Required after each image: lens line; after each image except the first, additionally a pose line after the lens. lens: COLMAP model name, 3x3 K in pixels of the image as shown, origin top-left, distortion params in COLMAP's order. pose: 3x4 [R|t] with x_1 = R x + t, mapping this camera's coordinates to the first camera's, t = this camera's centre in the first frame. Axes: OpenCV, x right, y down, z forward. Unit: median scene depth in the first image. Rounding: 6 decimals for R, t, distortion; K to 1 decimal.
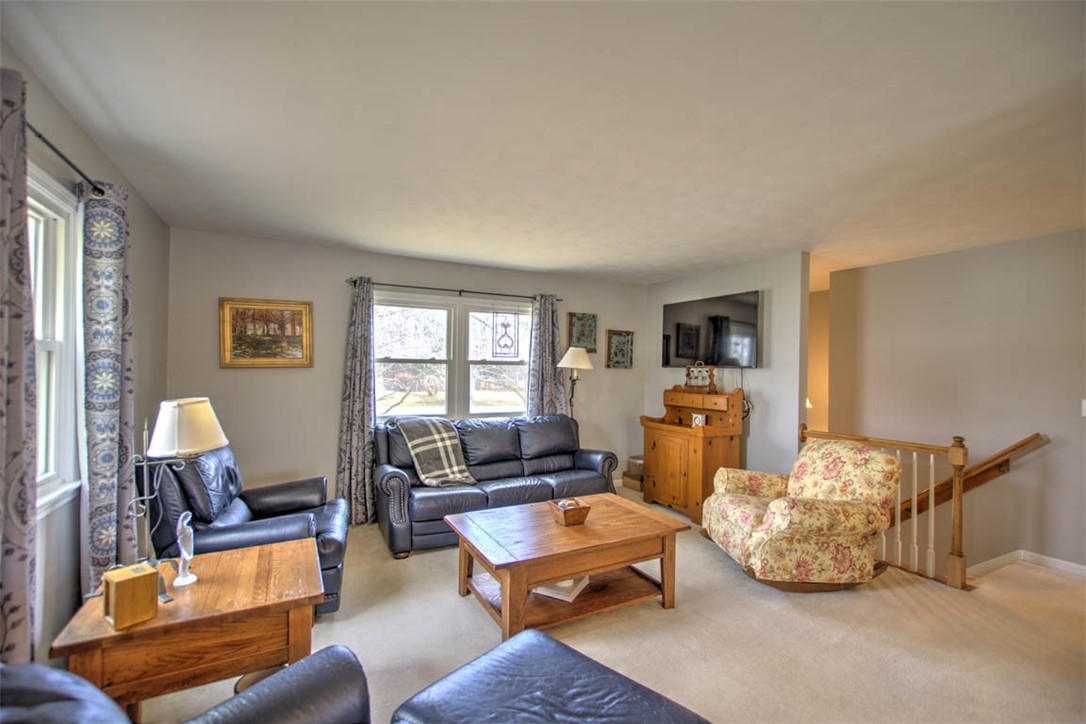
lens RADIAL K [[470.6, 0, 541.0], [0, 470.6, 369.1], [0, 0, 1]] dist [0.000000, 0.000007]
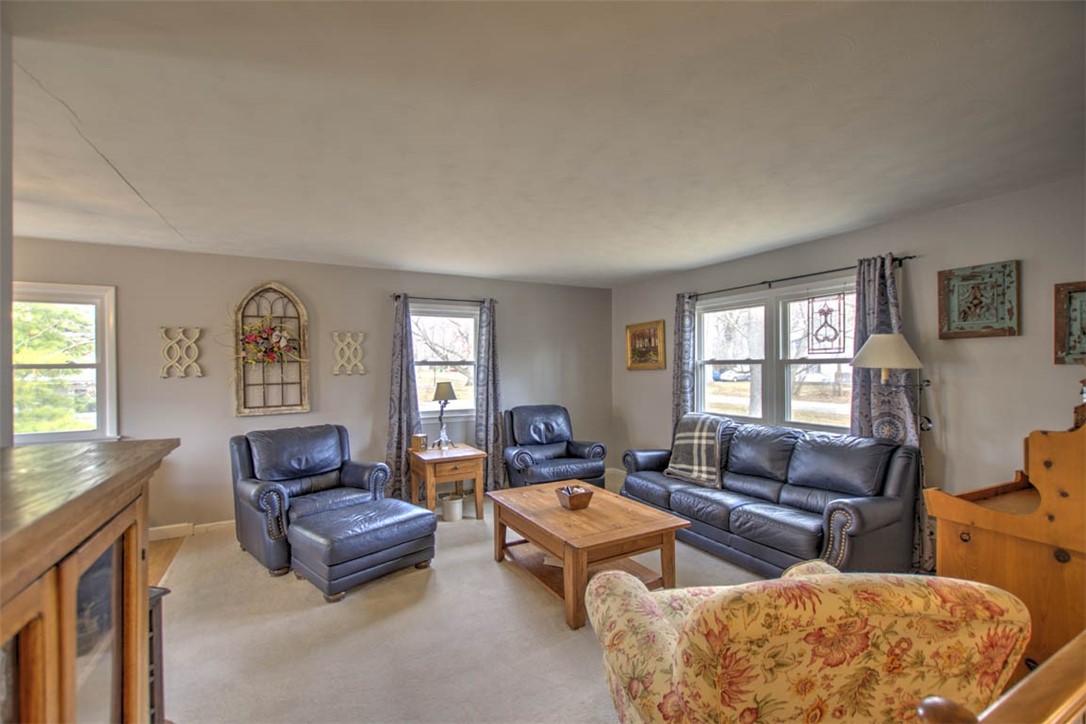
lens RADIAL K [[470.6, 0, 542.6], [0, 470.6, 365.3], [0, 0, 1]] dist [0.000000, 0.000007]
pose [[0.001961, -0.014955, -0.999886, 0.765565], [0.002677, 0.999885, -0.014950, 0.004138], [0.999994, -0.002647, 0.002001, 0.599745]]
